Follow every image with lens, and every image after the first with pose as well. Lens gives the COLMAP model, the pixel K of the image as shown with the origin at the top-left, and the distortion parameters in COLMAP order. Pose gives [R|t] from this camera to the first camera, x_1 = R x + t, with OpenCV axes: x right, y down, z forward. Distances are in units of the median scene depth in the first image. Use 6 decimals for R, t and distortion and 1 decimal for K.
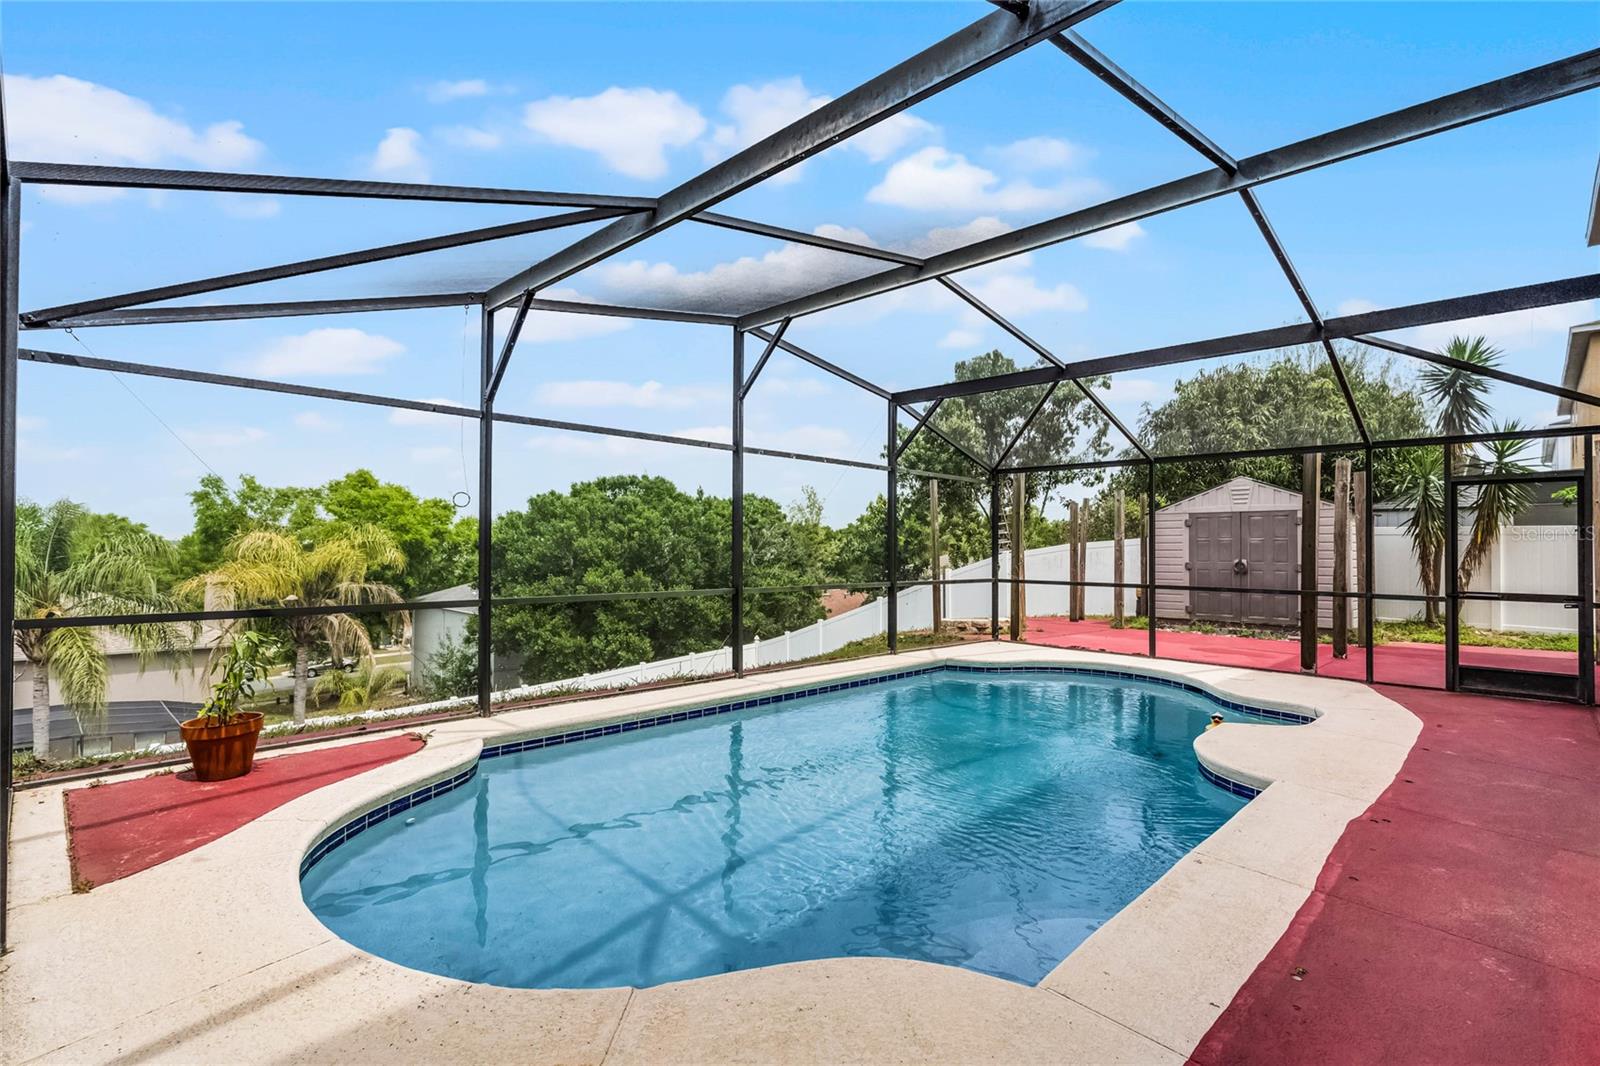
lens RADIAL K [[752.4, 0, 809.0], [0, 752.4, 535.2], [0, 0, 1]] dist [0.000330, -0.000067]
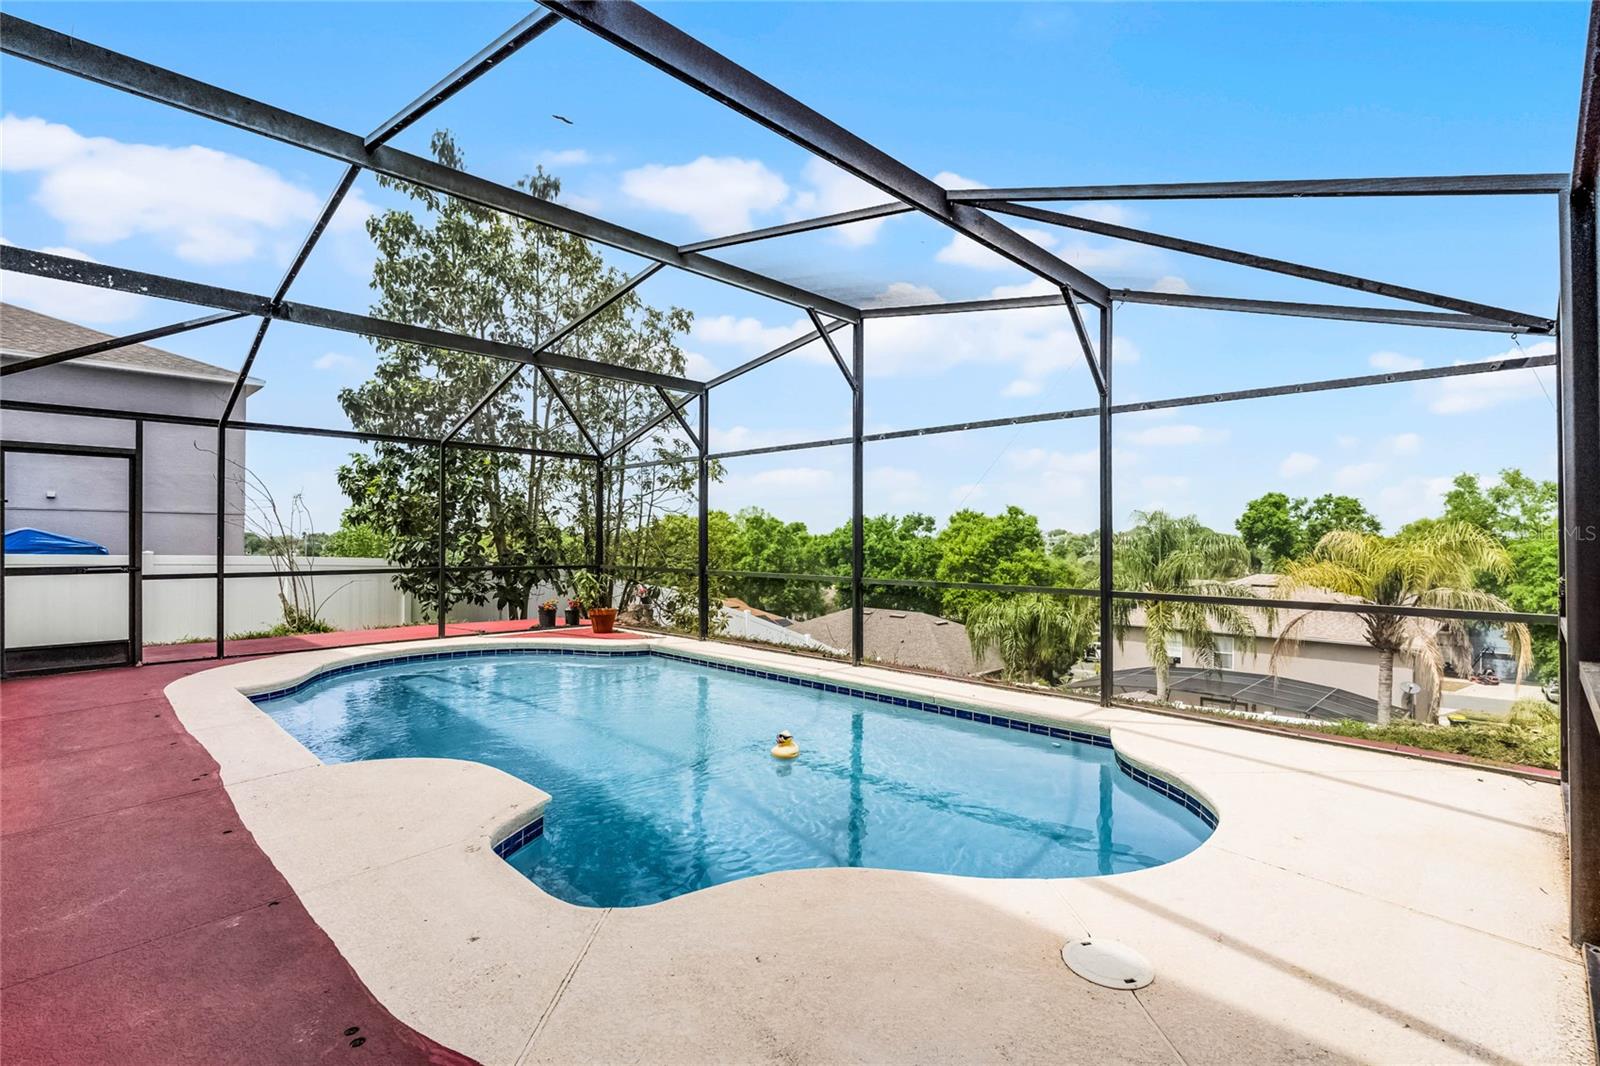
lens RADIAL K [[752.4, 0, 809.0], [0, 752.4, 535.2], [0, 0, 1]] dist [0.000330, -0.000067]
pose [[-0.003598, -0.018738, -0.999818, 0.907379], [0.013029, 0.999739, -0.018783, 0.031420], [0.999909, -0.013095, -0.003353, 0.927526]]
